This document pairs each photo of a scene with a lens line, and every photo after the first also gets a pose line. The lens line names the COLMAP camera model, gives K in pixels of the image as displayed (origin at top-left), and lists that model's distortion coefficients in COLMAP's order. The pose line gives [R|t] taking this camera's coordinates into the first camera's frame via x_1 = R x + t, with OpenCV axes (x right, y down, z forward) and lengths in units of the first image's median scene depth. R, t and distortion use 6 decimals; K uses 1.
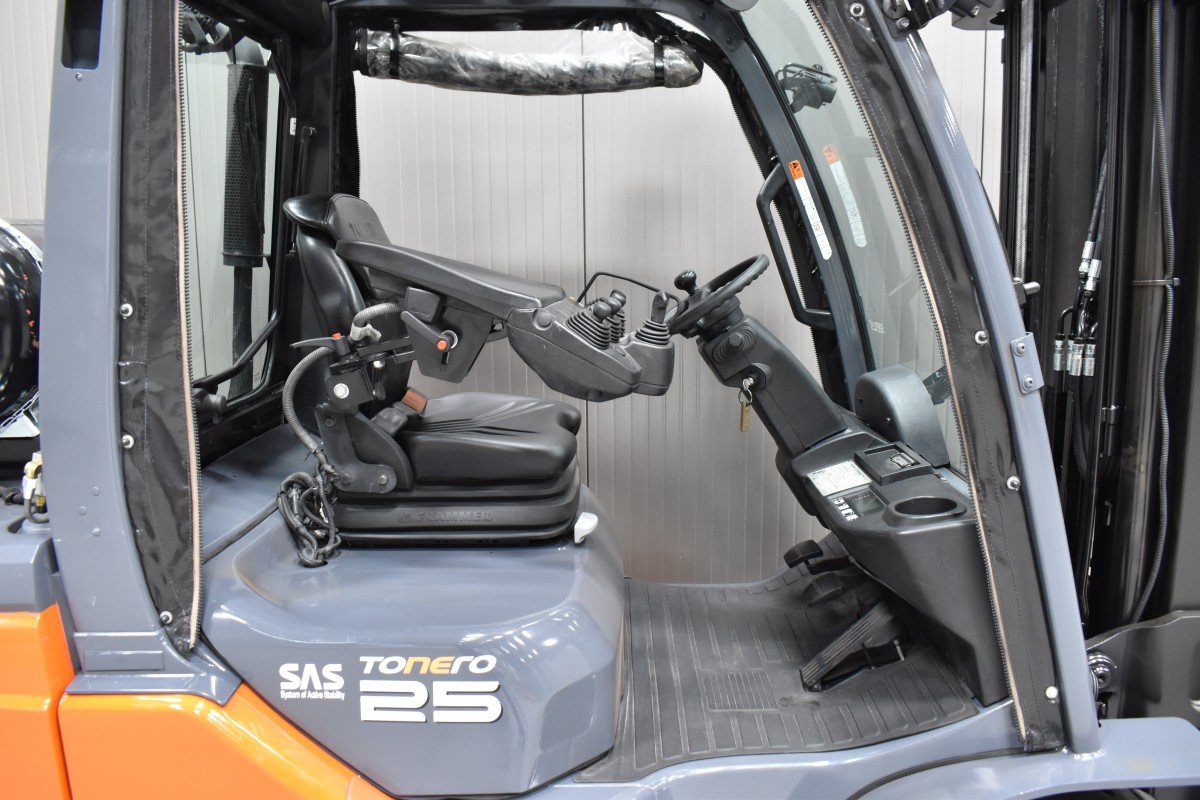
lens RADIAL K [[927.9, 0, 600.0], [0, 927.9, 400.0], [0, 0, 1]] dist [-0.088674, 0.002444]
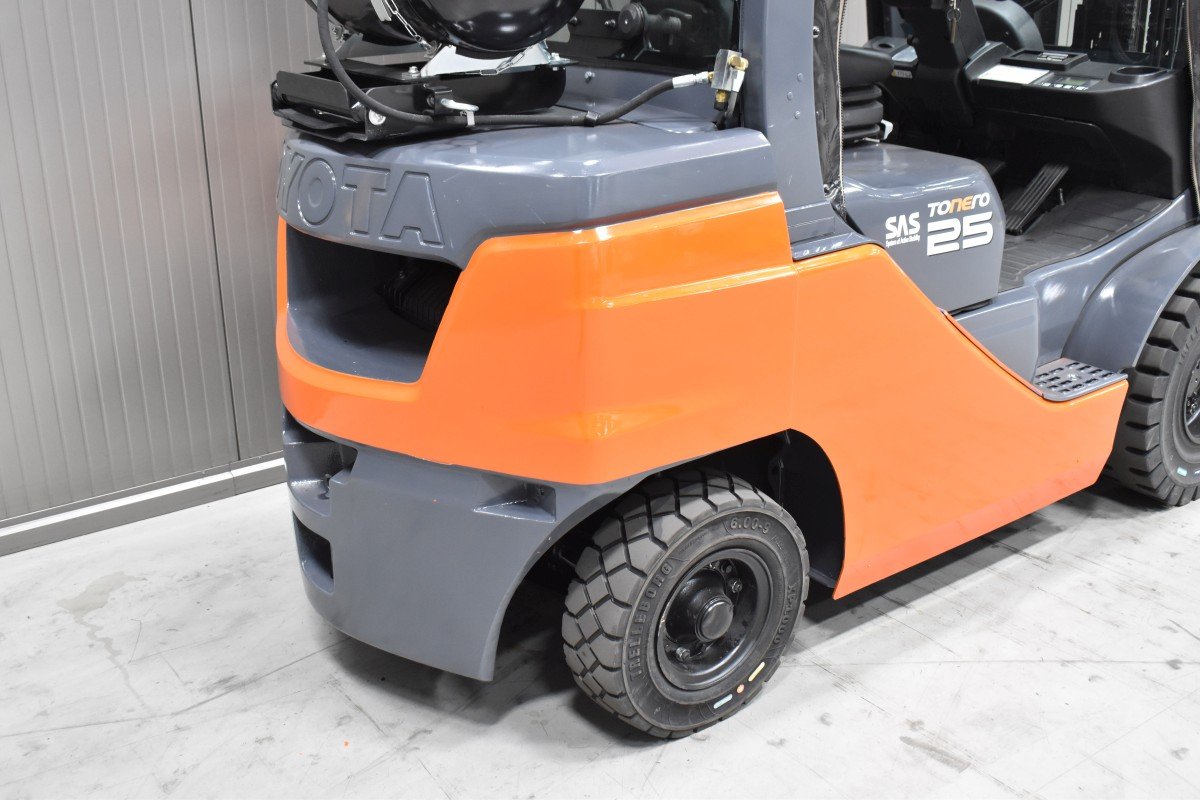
lens RADIAL K [[1251.8, 0, 600.0], [0, 1251.8, 400.0], [0, 0, 1]] dist [-0.070872, -0.005013]
pose [[0.796996, -0.204467, 0.568323, -1.570804], [0.099606, 0.972567, 0.210219, 0.128973], [-0.595715, -0.110935, 0.795498, -0.125669]]
